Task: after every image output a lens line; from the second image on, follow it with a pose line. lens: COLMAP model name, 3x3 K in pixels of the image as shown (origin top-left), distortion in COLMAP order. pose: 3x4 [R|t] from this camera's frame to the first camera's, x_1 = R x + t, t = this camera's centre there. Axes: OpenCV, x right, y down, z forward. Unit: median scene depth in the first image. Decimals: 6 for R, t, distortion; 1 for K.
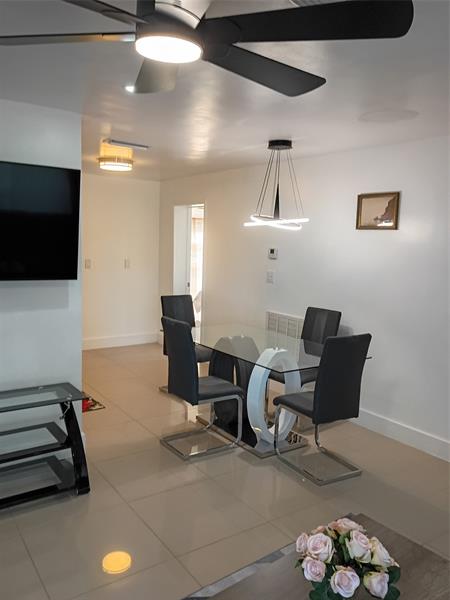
lens RADIAL K [[490.4, 0, 225.0], [0, 490.4, 300.0], [0, 0, 1]] dist [0.005222, -0.001630]
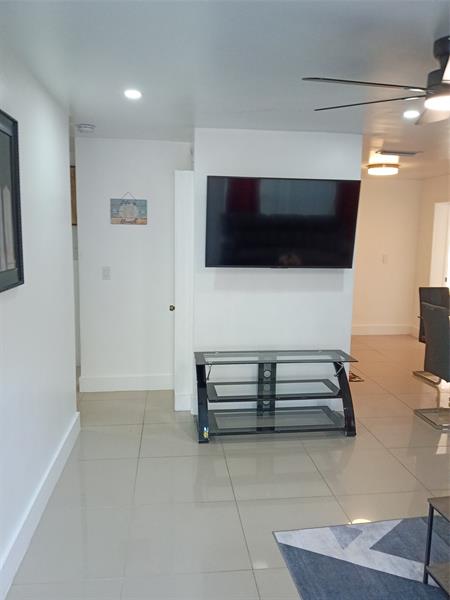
lens RADIAL K [[490.4, 0, 225.0], [0, 490.4, 300.0], [0, 0, 1]] dist [0.005222, -0.001630]
pose [[0.880901, 0.046965, -0.470965, 0.006364], [-0.045075, 0.998866, 0.015298, 0.033925], [0.471149, 0.007753, 0.882019, -0.245260]]
